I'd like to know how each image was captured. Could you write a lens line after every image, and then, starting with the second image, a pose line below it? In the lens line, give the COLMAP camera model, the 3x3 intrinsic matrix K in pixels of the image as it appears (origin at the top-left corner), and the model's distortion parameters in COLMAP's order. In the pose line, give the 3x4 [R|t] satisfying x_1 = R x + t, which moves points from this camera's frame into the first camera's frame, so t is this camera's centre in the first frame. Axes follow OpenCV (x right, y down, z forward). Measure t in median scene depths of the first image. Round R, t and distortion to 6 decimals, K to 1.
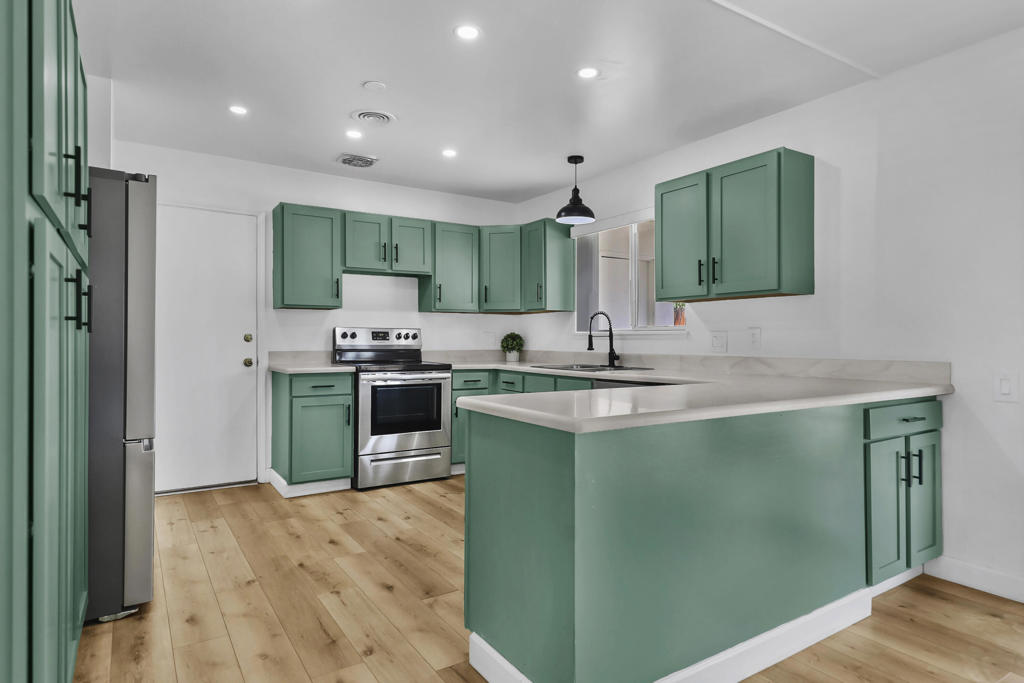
lens RADIAL K [[595.2, 0, 510.8], [0, 595.2, 341.3], [0, 0, 1]] dist [0.003313, -0.000043]
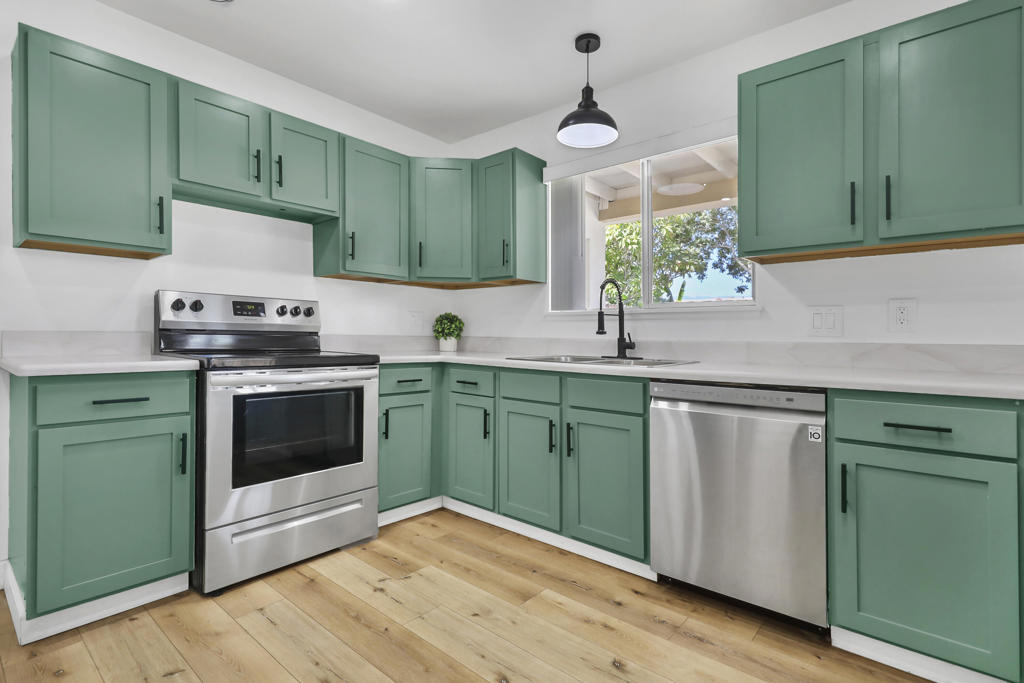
lens RADIAL K [[476.4, 0, 519.7], [0, 476.4, 346.2], [0, 0, 1]] dist [0.010945, -0.000342]
pose [[0.949741, 0.004612, 0.313002, -0.116429], [-0.011037, 0.999763, 0.018760, 0.018091], [-0.312842, -0.021271, 0.949567, 0.478315]]
